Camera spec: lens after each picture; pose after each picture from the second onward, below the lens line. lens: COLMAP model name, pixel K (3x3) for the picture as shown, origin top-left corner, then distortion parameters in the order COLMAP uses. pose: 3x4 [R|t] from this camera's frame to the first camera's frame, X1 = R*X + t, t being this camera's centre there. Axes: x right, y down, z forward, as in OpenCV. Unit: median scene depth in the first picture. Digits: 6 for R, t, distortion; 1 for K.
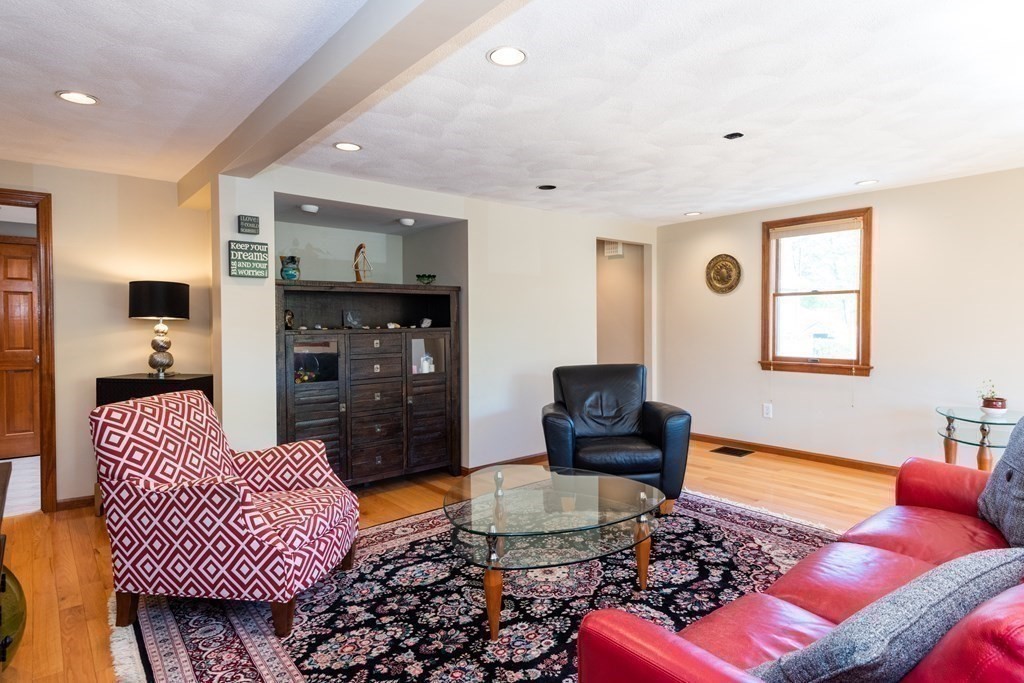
lens RADIAL K [[551.8, 0, 519.7], [0, 551.8, 331.1], [0, 0, 1]] dist [0.015999, 0.000837]
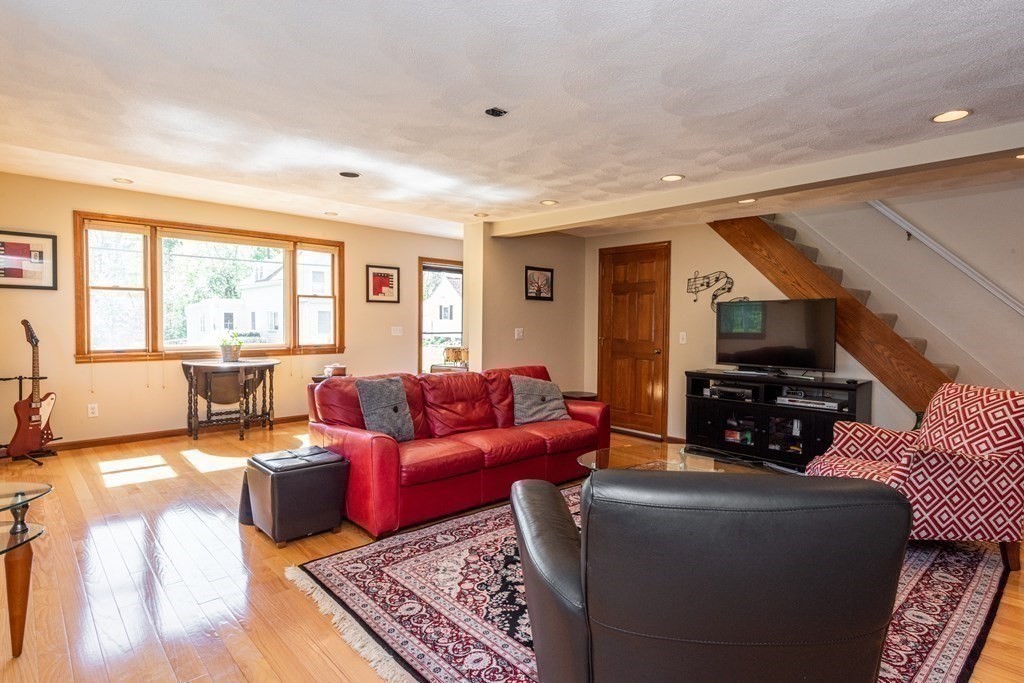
lens RADIAL K [[556.4, 0, 512.7], [0, 556.4, 335.1], [0, 0, 1]] dist [-0.001403, -0.002666]
pose [[-0.997351, -0.002864, -0.072676, 0.452916], [-0.005680, 0.999240, 0.038560, -0.036970], [0.072511, 0.038871, -0.996610, 2.024741]]
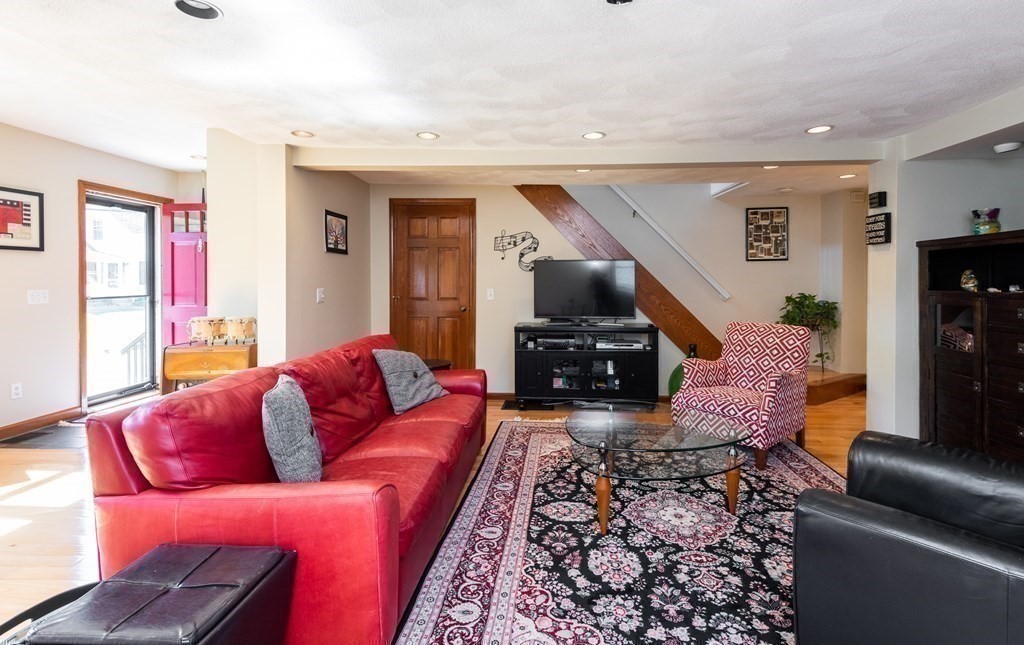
lens RADIAL K [[489.4, 0, 546.3], [0, 489.4, 280.1], [0, 0, 1]] dist [0.001238, -0.001460]
pose [[-0.650196, 0.006347, -0.759740, 0.934644], [-0.010605, 0.999792, 0.017429, -0.039041], [0.759693, 0.019389, -0.649993, 1.404031]]
